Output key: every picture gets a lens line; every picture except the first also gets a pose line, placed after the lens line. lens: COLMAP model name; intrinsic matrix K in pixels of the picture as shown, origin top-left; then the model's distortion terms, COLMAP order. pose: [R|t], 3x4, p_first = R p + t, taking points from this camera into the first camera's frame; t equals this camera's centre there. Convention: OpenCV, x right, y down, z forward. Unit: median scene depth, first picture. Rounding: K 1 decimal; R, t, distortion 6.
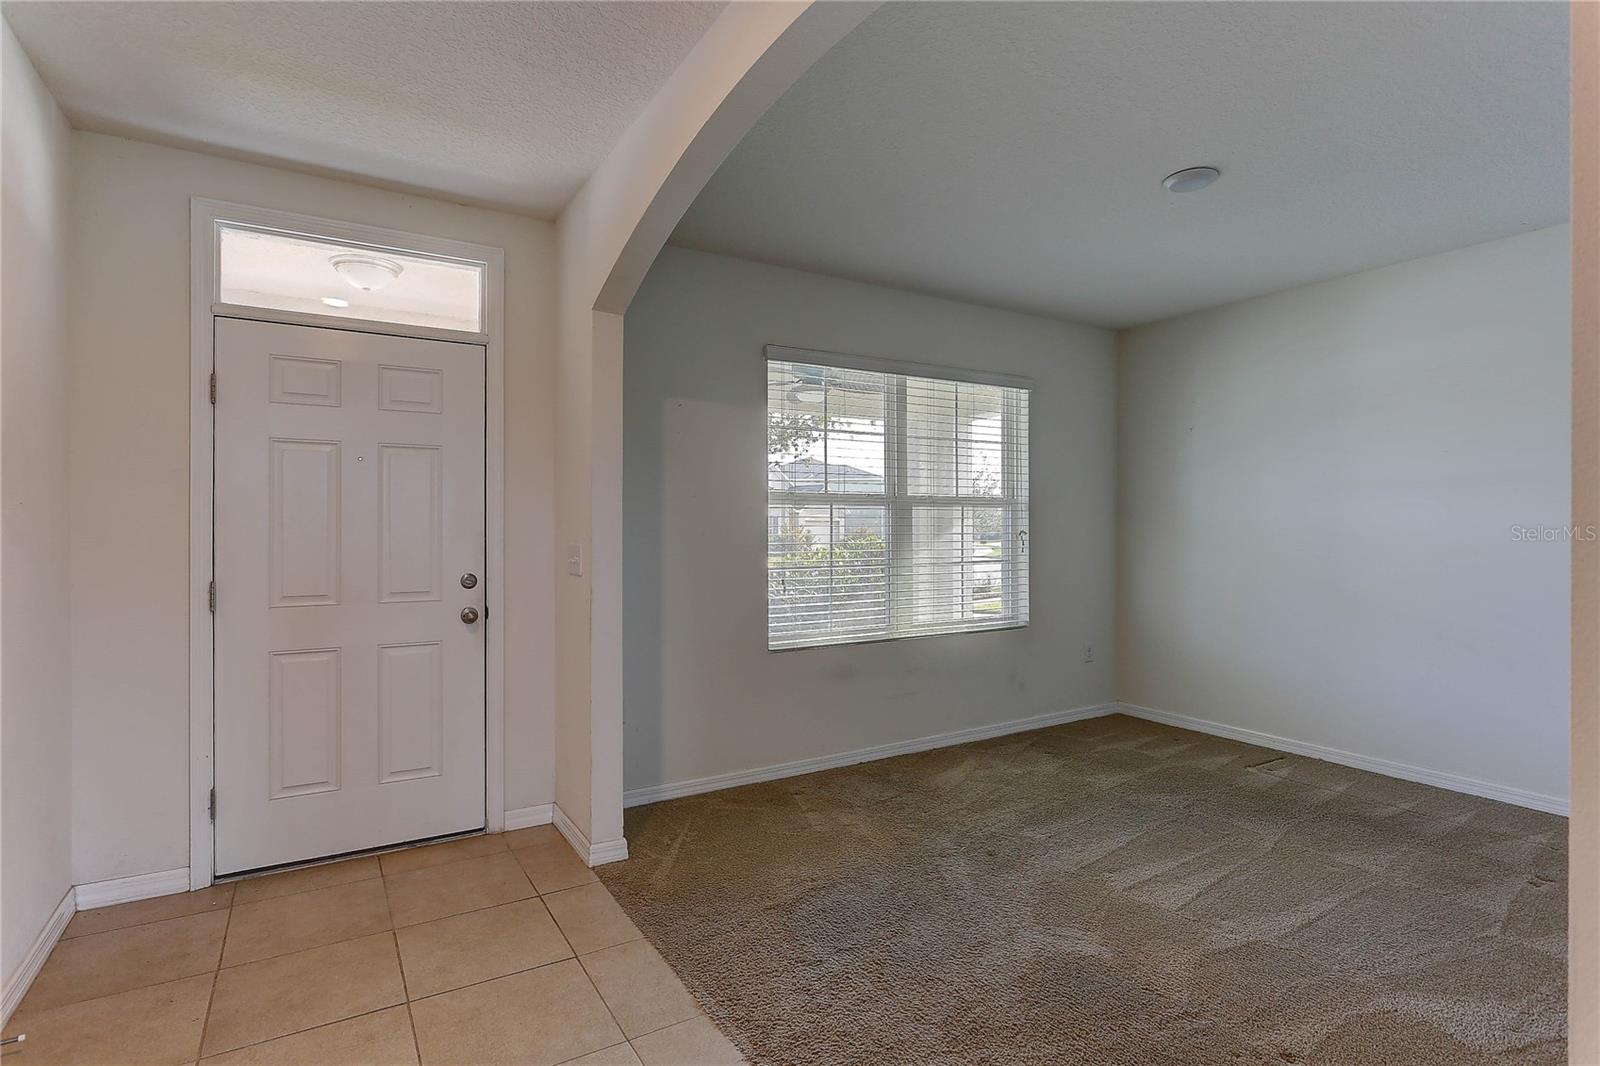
lens RADIAL K [[792.0, 0, 798.9], [0, 792.0, 539.4], [0, 0, 1]] dist [-0.004649, 0.002061]
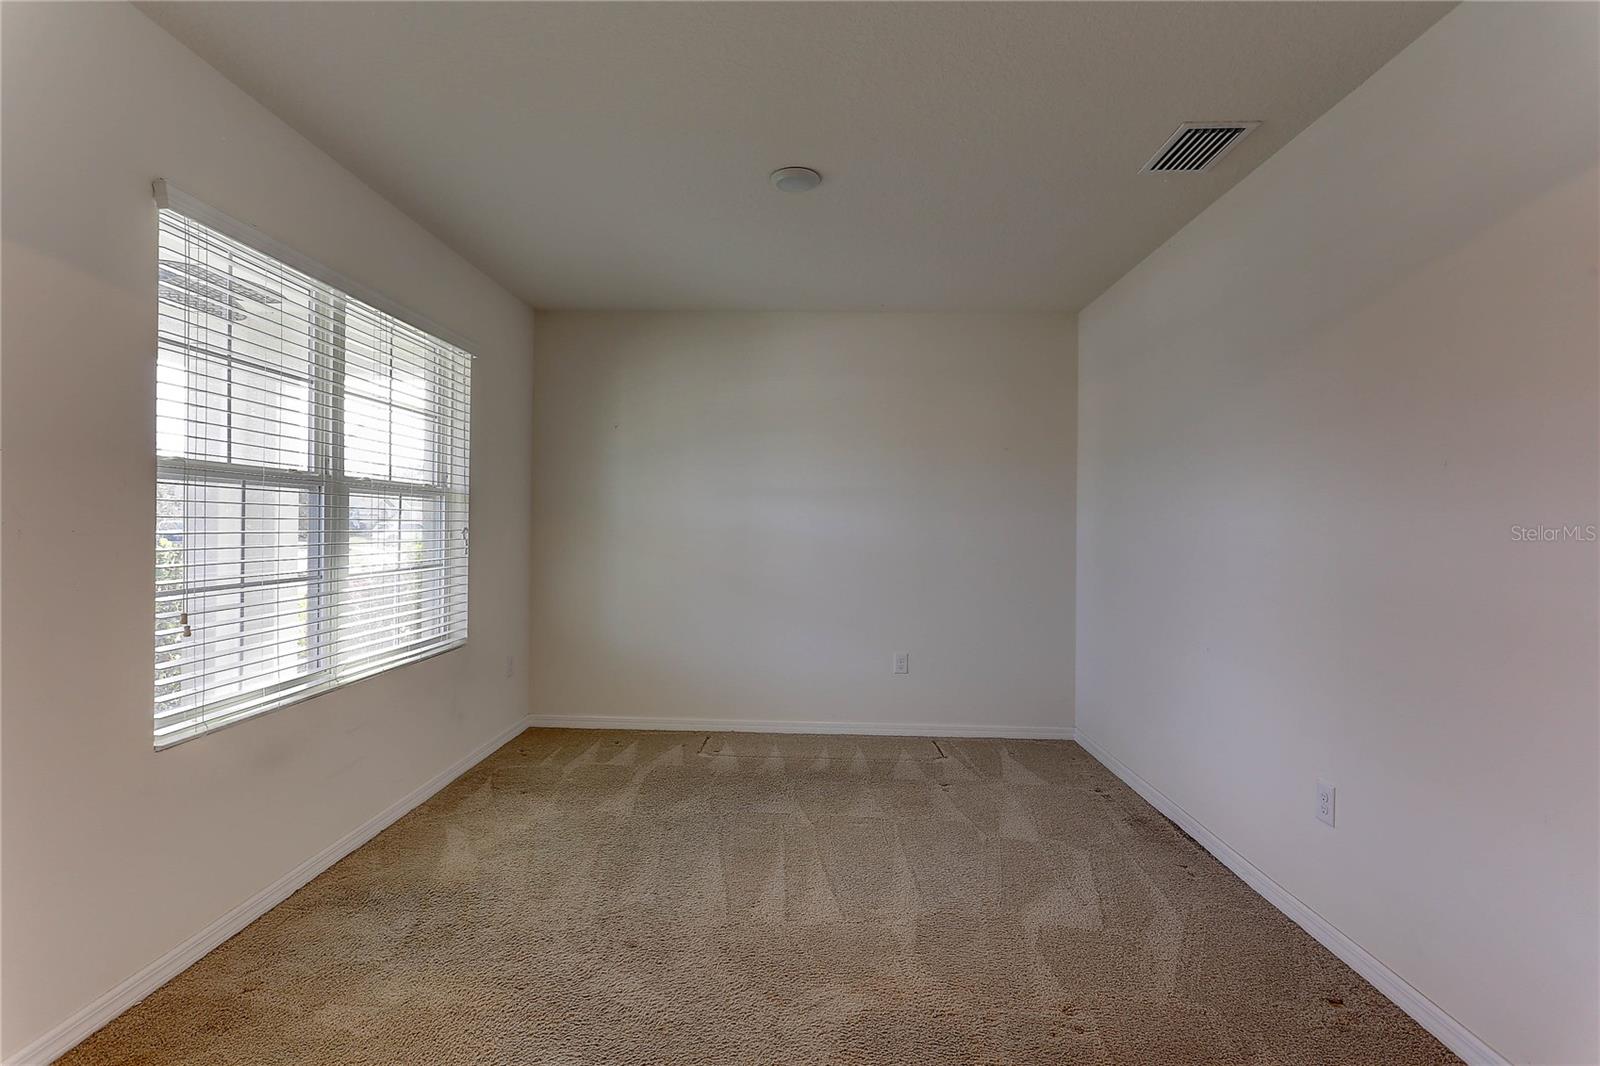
lens RADIAL K [[767.4, 0, 787.5], [0, 767.4, 531.9], [0, 0, 1]] dist [-0.001918, 0.003152]
pose [[0.544449, 0.004530, 0.838782, -0.236187], [-0.004076, 0.999988, -0.002754, -0.006222], [-0.838784, -0.001919, 0.544461, 0.350703]]
